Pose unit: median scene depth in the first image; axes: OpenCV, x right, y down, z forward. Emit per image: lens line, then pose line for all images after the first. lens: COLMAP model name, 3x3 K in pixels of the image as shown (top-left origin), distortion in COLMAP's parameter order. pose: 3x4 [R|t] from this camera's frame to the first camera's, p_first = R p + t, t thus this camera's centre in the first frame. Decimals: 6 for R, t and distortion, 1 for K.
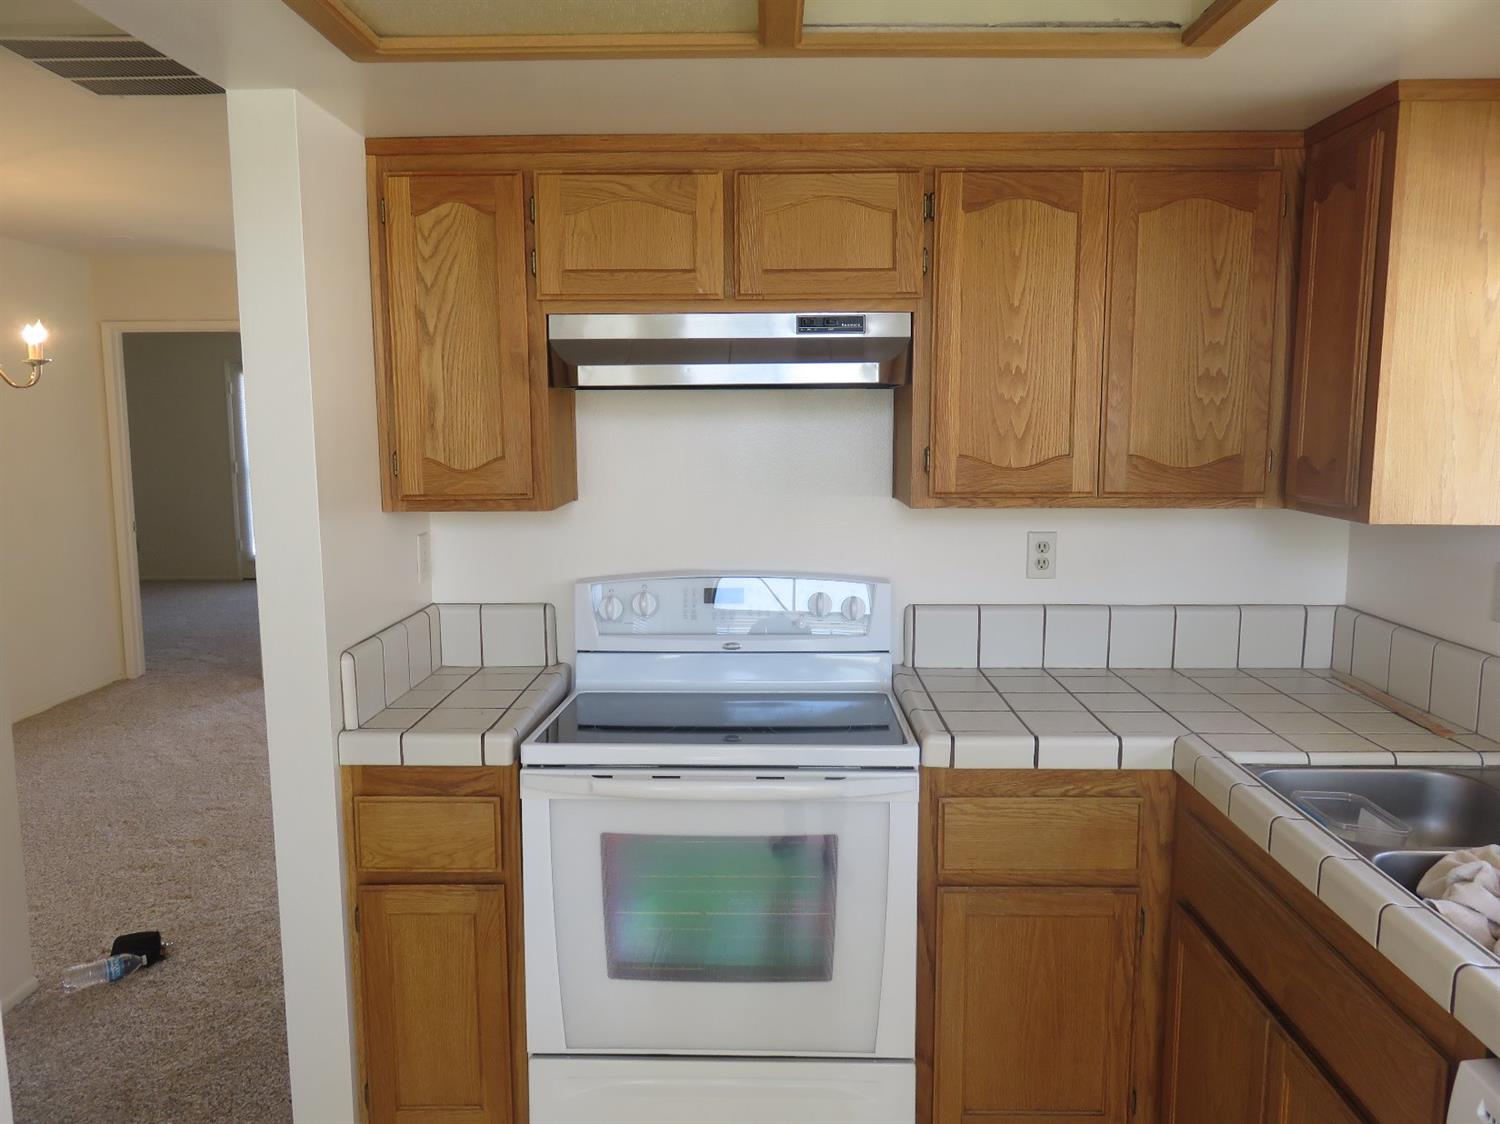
lens RADIAL K [[1130.3, 0, 753.0], [0, 1130.3, 568.1], [0, 0, 1]] dist [-0.005361, 0.005115]
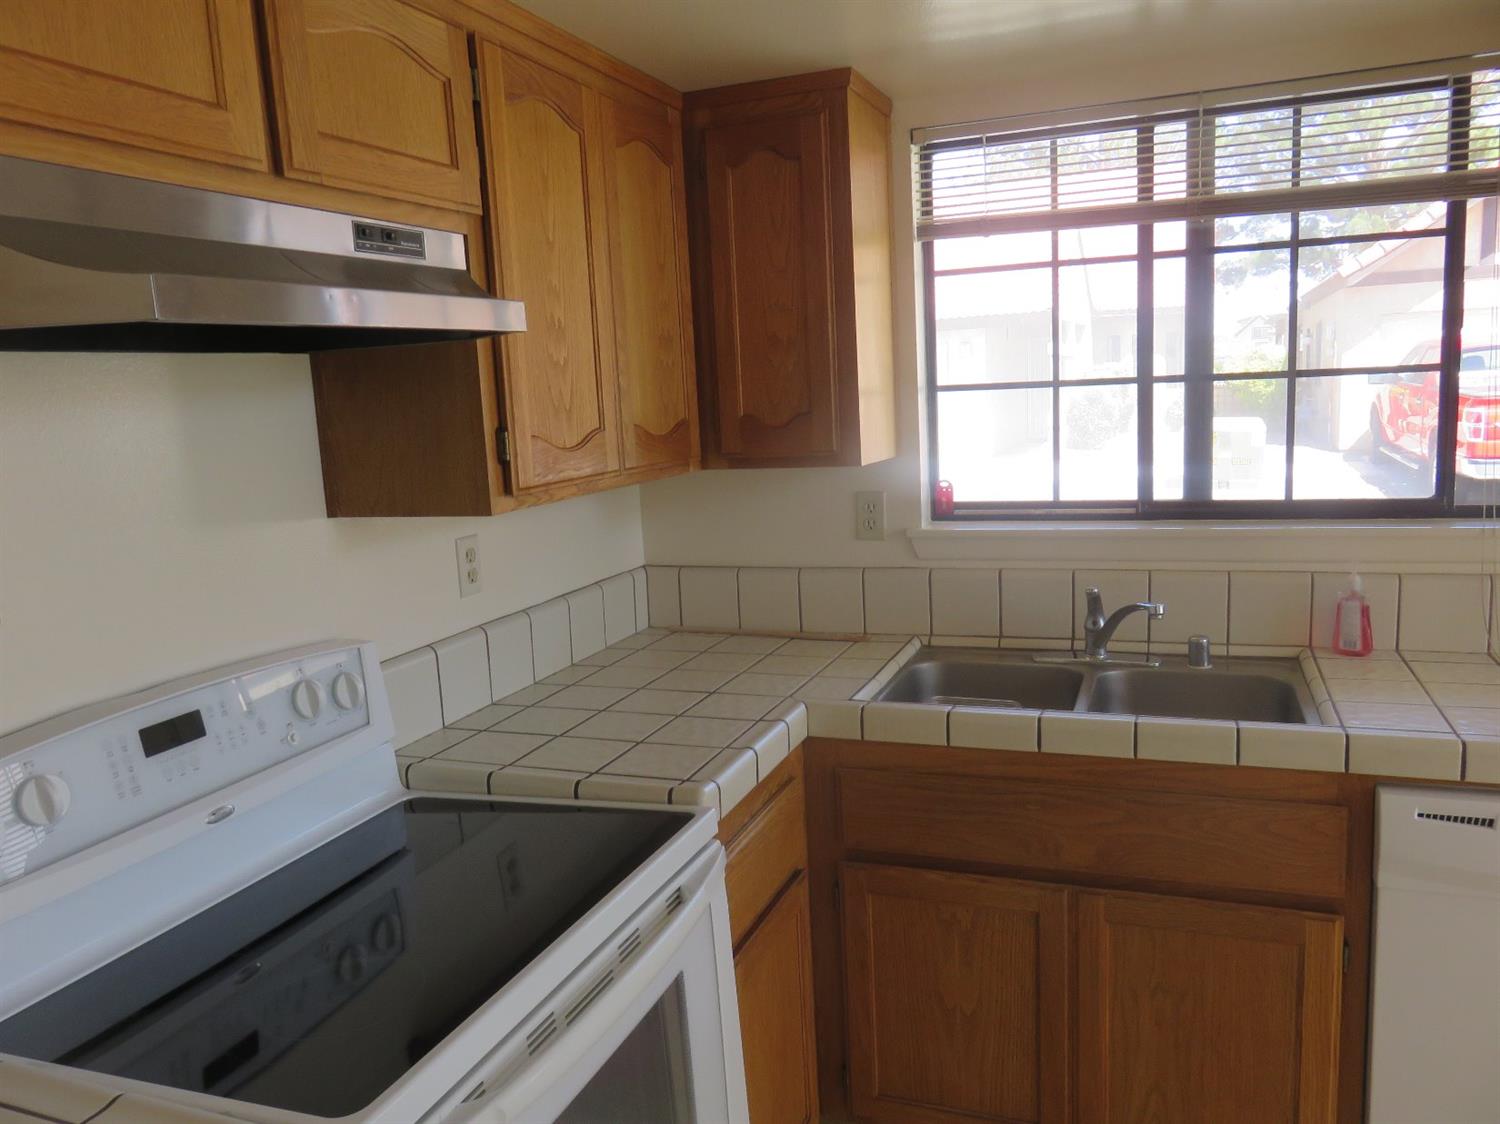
lens RADIAL K [[1130.3, 0, 753.0], [0, 1130.3, 568.1], [0, 0, 1]] dist [-0.005361, 0.005115]
pose [[0.340161, -0.166569, 0.925498, -0.474214], [0.180632, 0.977433, 0.109526, -0.070053], [-0.922856, 0.129918, 0.362572, 0.609846]]
